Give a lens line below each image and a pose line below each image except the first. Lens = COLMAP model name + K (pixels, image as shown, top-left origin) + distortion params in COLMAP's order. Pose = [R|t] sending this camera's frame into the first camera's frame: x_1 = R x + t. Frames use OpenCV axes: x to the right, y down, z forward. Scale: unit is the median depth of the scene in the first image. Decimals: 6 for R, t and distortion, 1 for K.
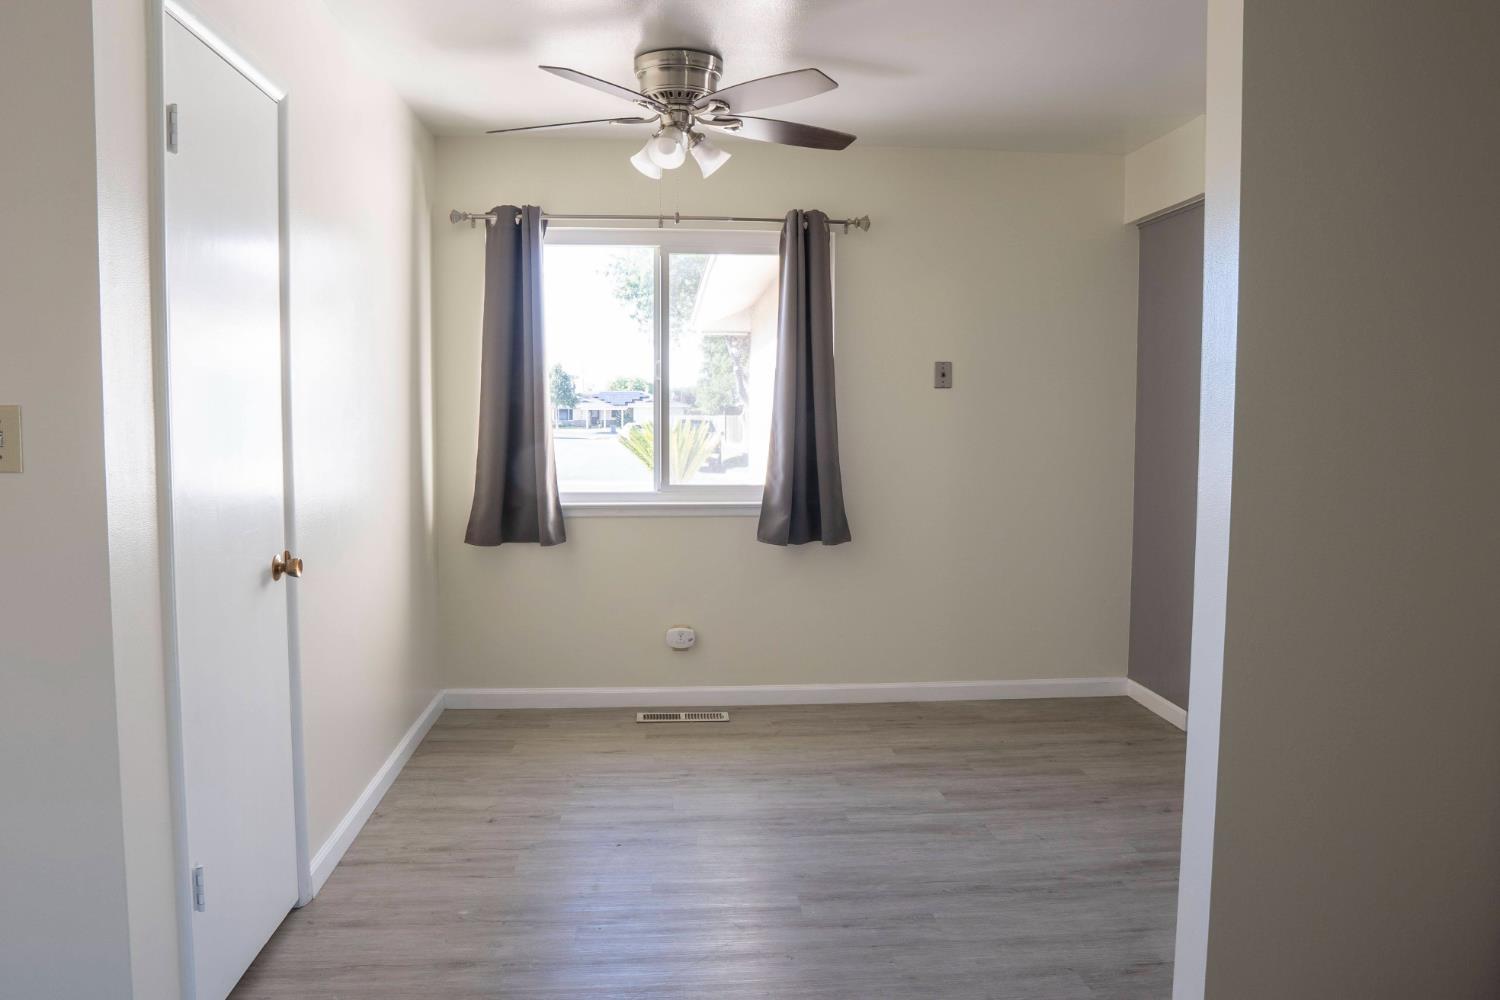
lens RADIAL K [[1057.2, 0, 745.4], [0, 1057.2, 492.5], [0, 0, 1]] dist [-0.112369, 0.075398]
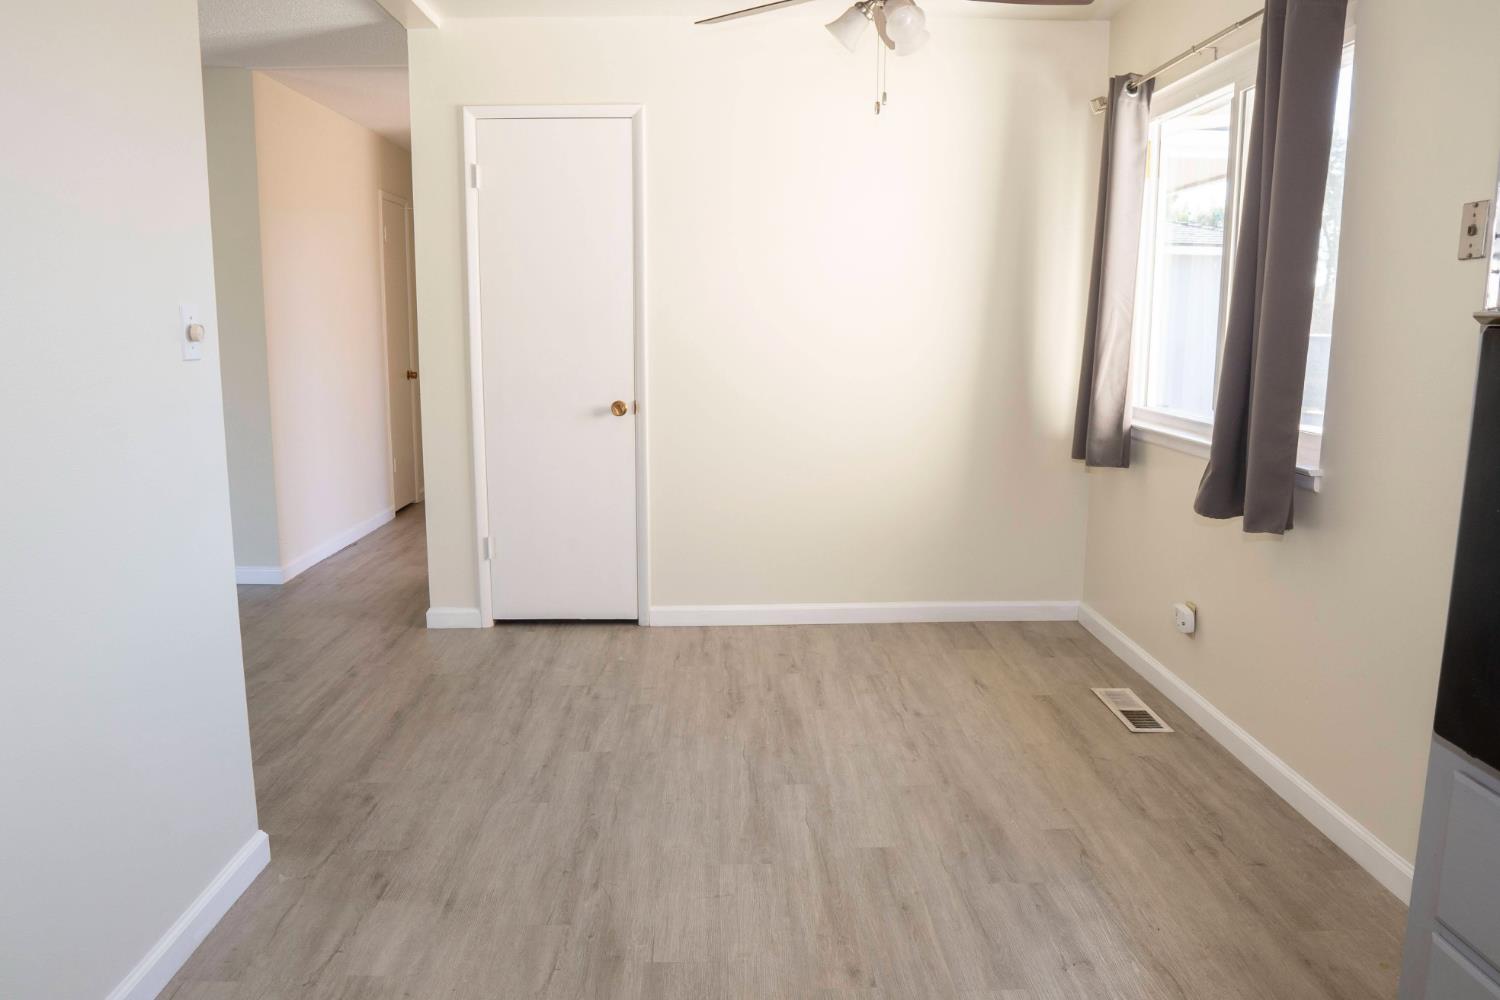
lens RADIAL K [[1057.2, 0, 745.4], [0, 1057.2, 492.5], [0, 0, 1]] dist [-0.112369, 0.075398]
pose [[-0.059677, 0.159354, -0.985416, 0.849384], [-0.075510, 0.983627, 0.163637, -0.060383], [0.995358, 0.084174, -0.046667, 0.907375]]
